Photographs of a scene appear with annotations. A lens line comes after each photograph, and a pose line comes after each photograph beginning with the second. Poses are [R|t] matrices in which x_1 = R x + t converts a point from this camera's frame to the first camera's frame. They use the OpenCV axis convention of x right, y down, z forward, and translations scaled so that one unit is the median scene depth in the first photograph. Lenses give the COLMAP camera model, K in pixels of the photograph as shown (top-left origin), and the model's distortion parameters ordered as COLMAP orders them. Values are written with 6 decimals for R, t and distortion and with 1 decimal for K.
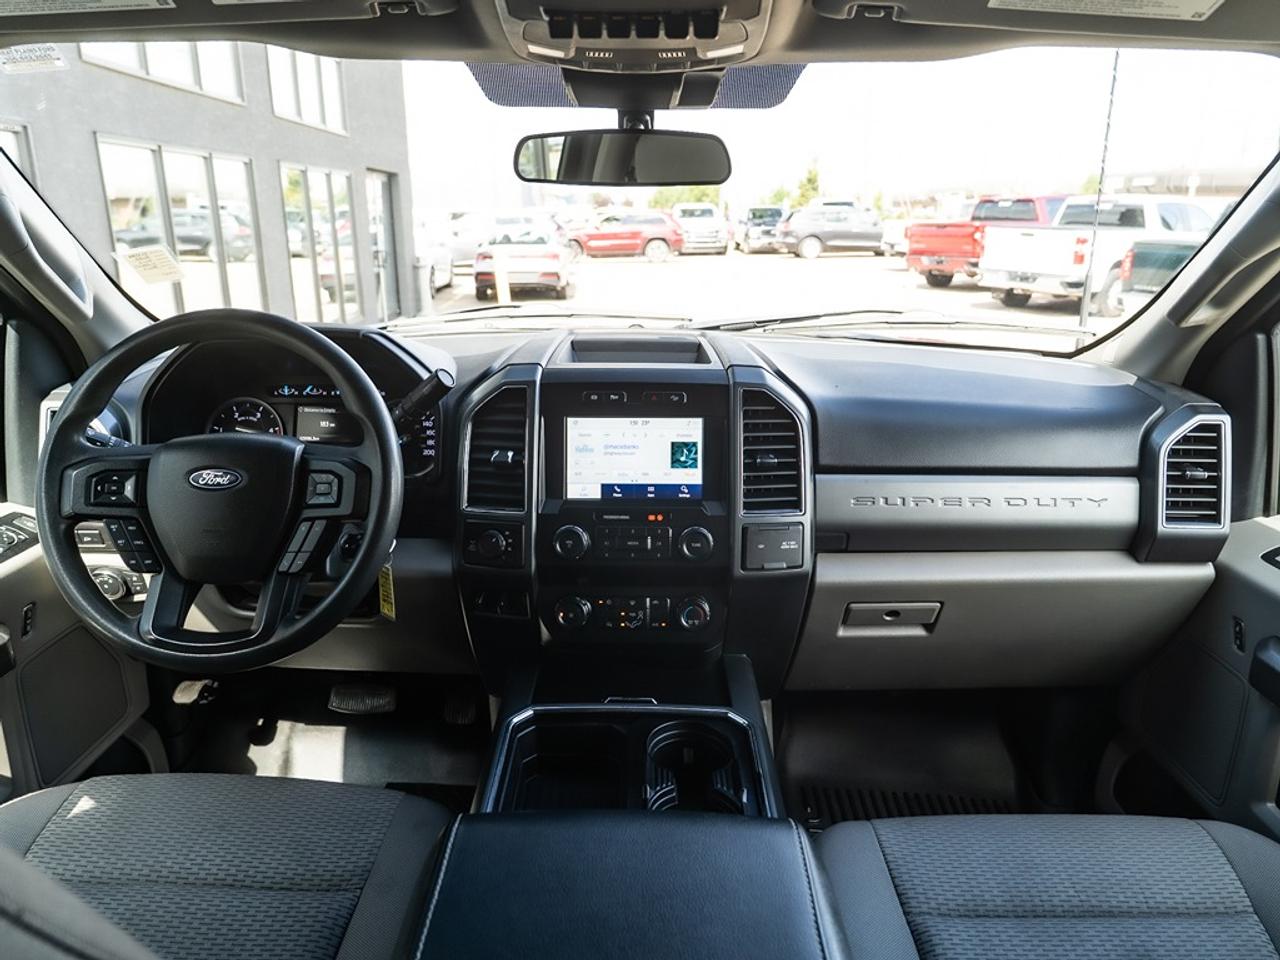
lens RADIAL K [[840.4, 0, 636.9], [0, 840.4, 469.8], [0, 0, 1]] dist [-0.023499, 0.002656]
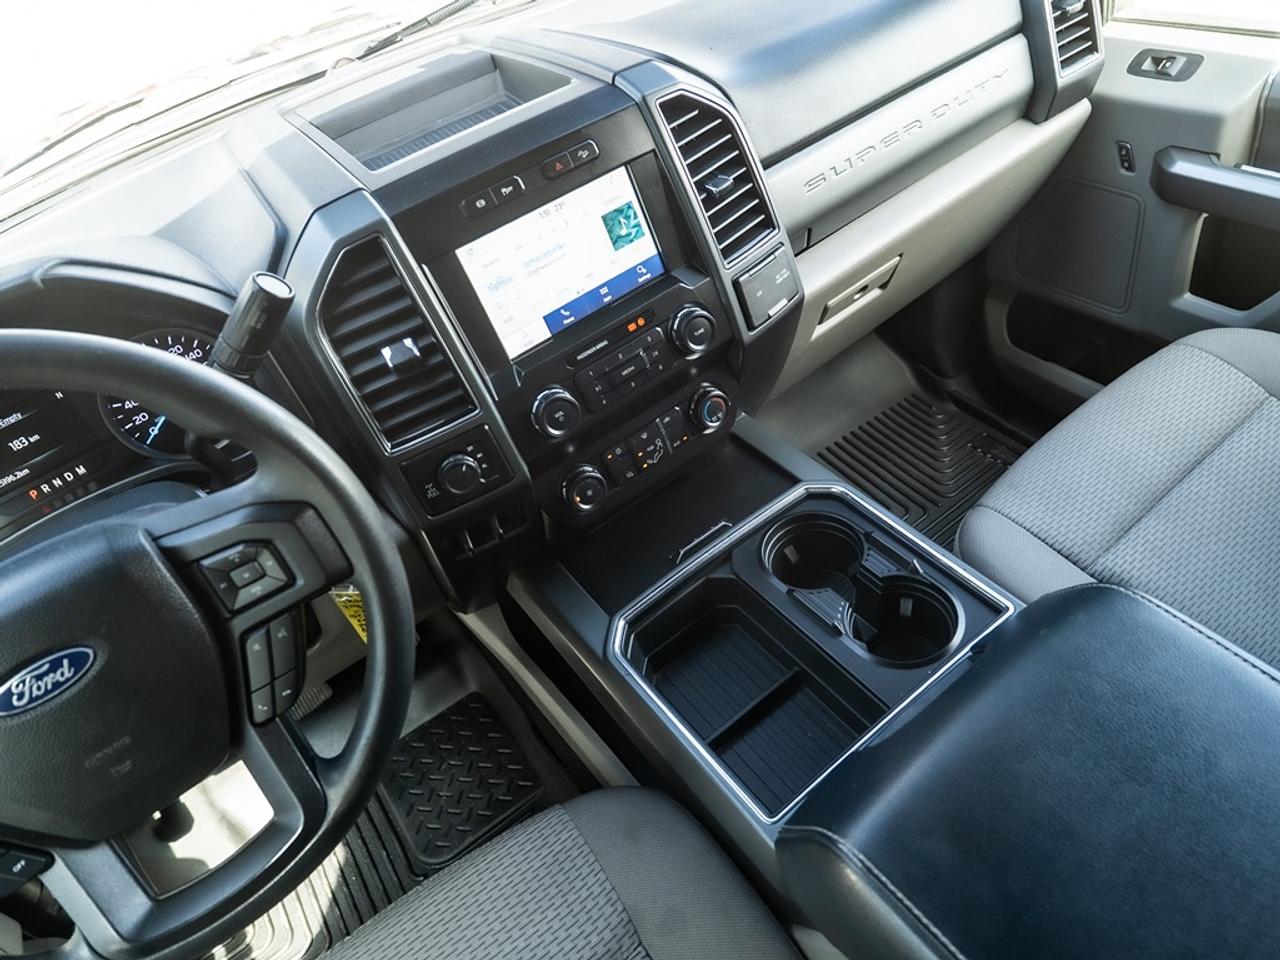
lens RADIAL K [[840.4, 0, 688.4], [0, 840.4, 463.2], [0, 0, 1]] dist [-0.023499, 0.002656]
pose [[0.777266, -0.531136, 0.337271, -0.247493], [0.359994, 0.815070, 0.453945, -0.156688], [-0.516006, -0.231421, 0.824732, 0.338300]]
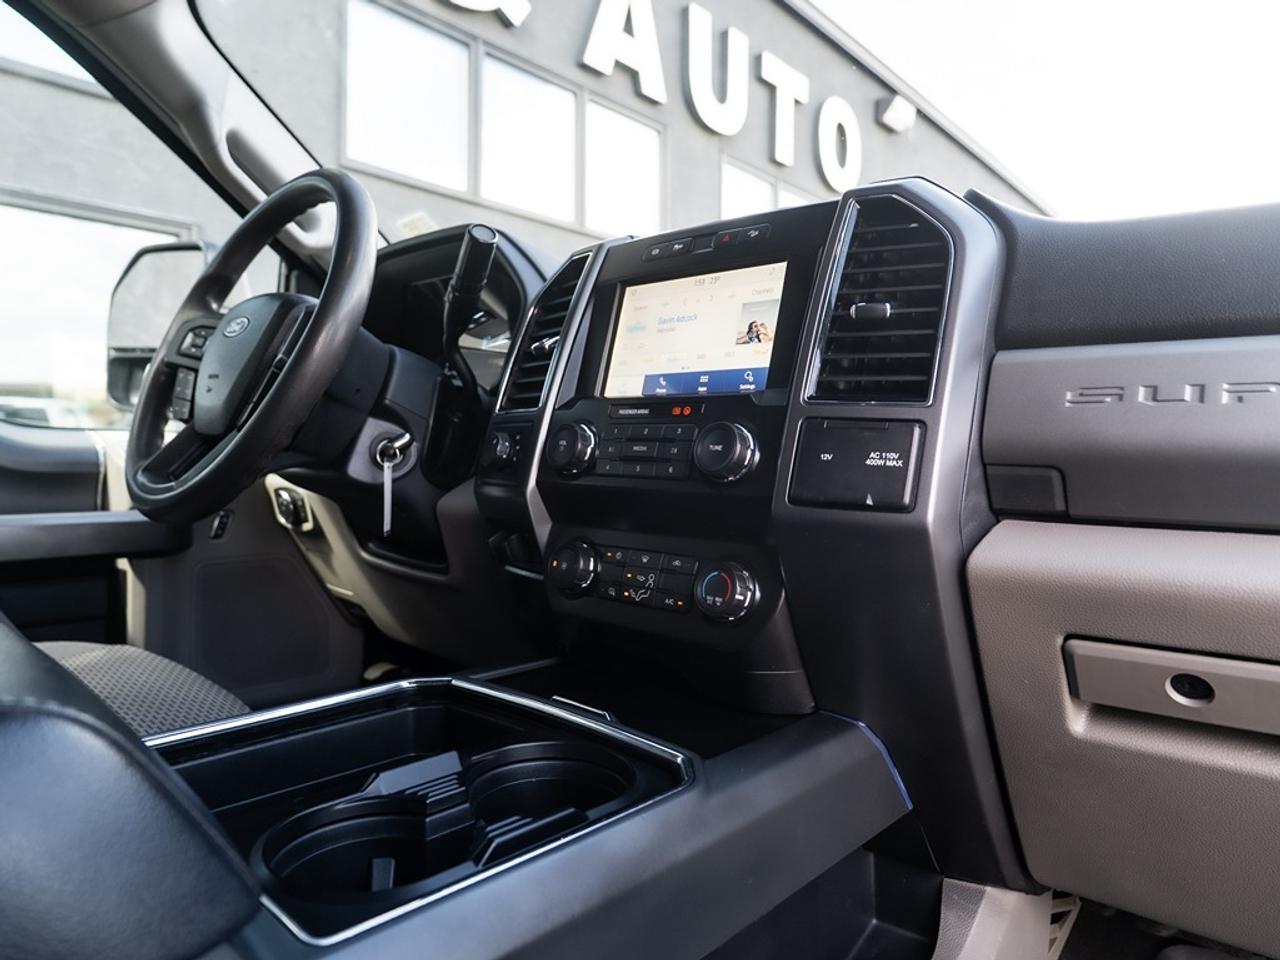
lens RADIAL K [[840.4, 0, 652.4], [0, 840.4, 457.9], [0, 0, 1]] dist [-0.023499, 0.002656]
pose [[0.750402, 0.014393, -0.660825, 0.394790], [-0.198191, 0.958661, -0.204178, 0.210886], [0.630568, 0.284185, 0.722234, 0.550581]]
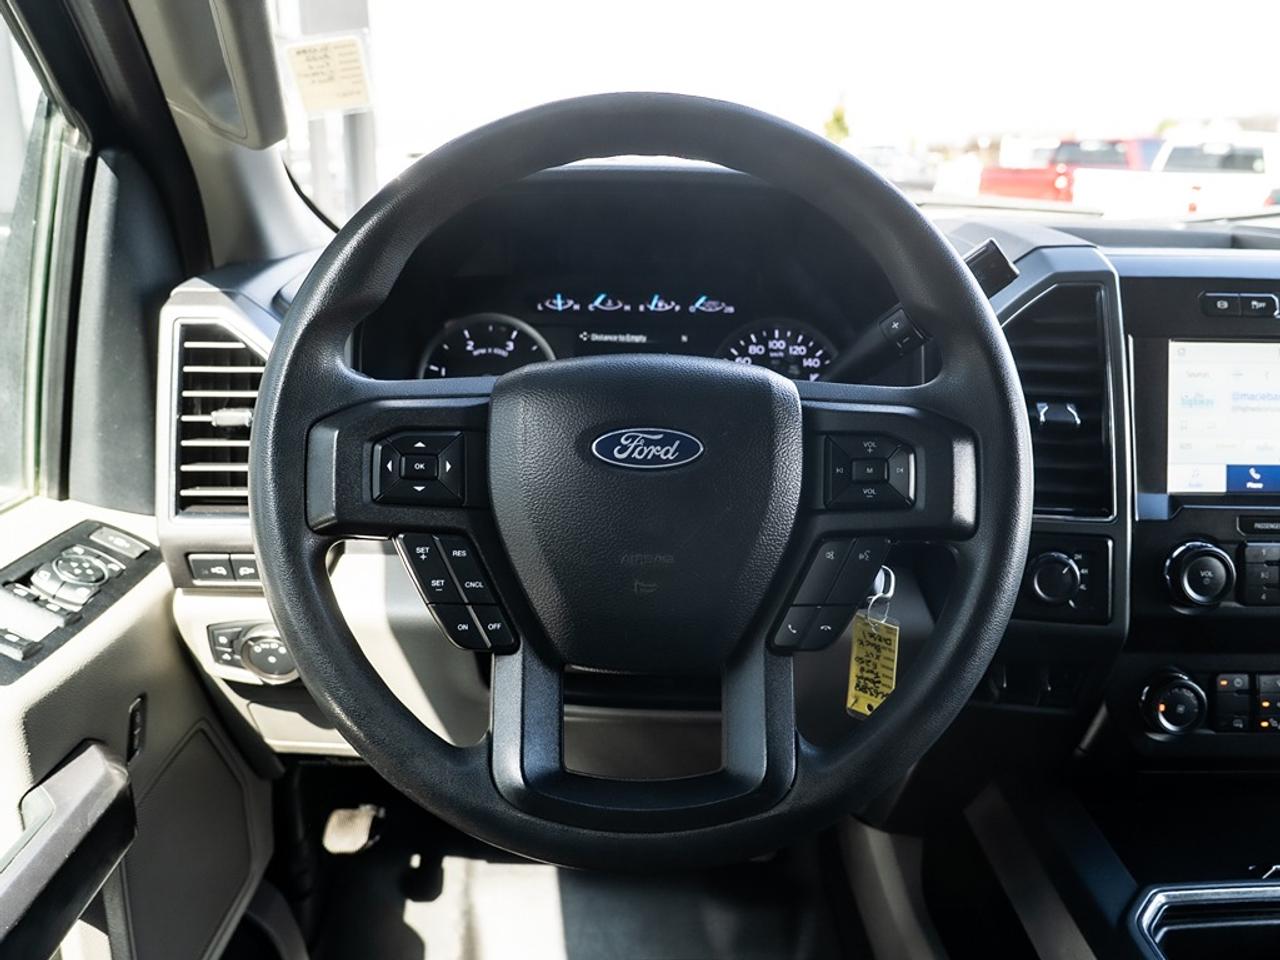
lens RADIAL K [[1003.8, 0, 654.8], [0, 1003.8, 452.5], [0, 0, 1]] dist [-0.014578, -0.008007]
pose [[0.999296, 0.001028, 0.037512, -0.436804], [-0.000537, 0.999914, -0.013099, 0.017502], [-0.037522, 0.013070, 0.999210, 0.368940]]
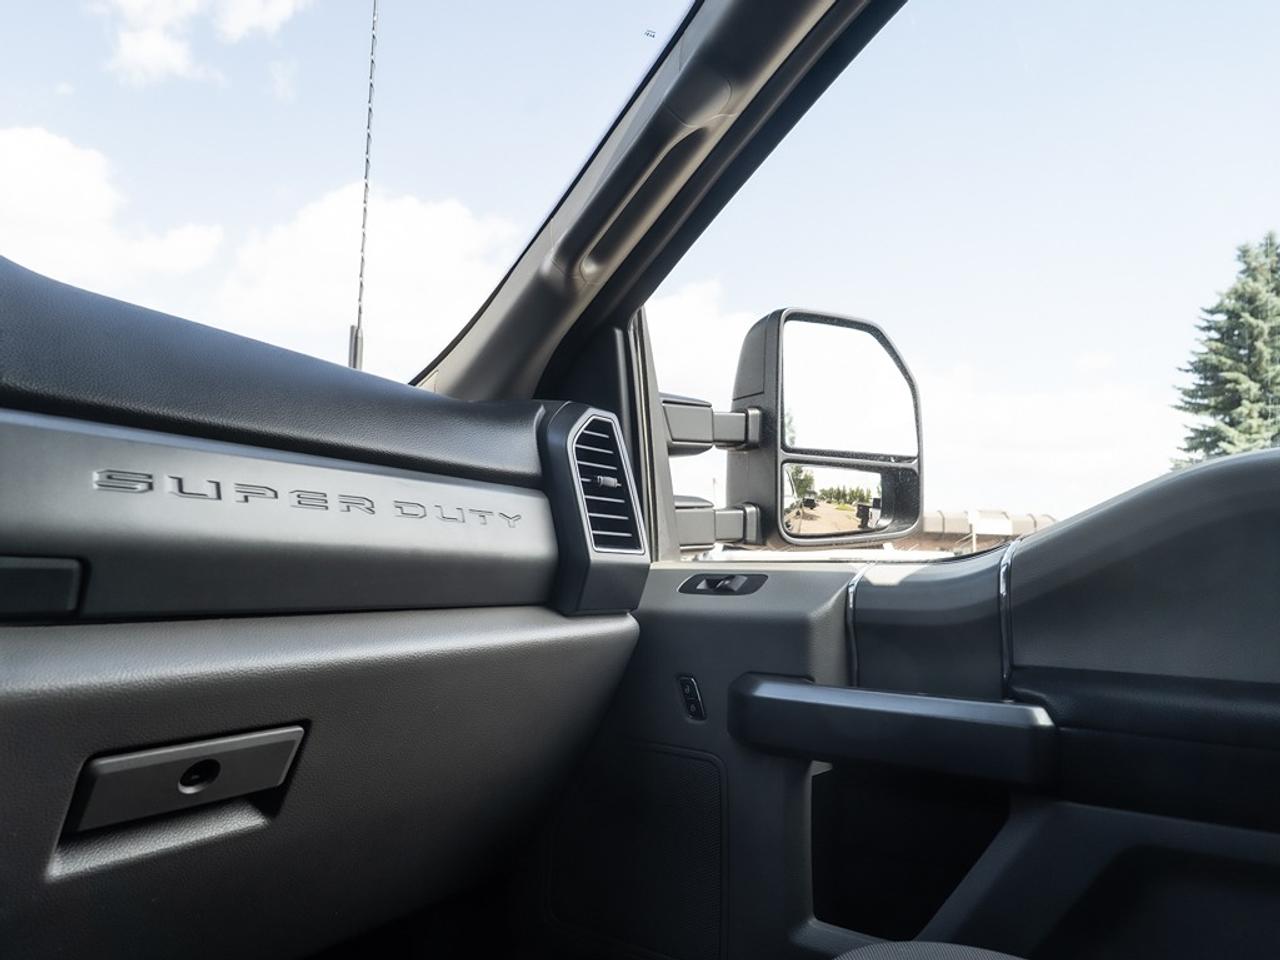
lens RADIAL K [[840.4, 0, 596.8], [0, 840.4, 484.7], [0, 0, 1]] dist [-0.023499, 0.002656]
pose [[0.591451, 0.091825, 0.801095, 0.082400], [0.208194, 0.942418, -0.261734, 0.197692], [-0.779000, 0.321586, 0.538276, 0.614707]]
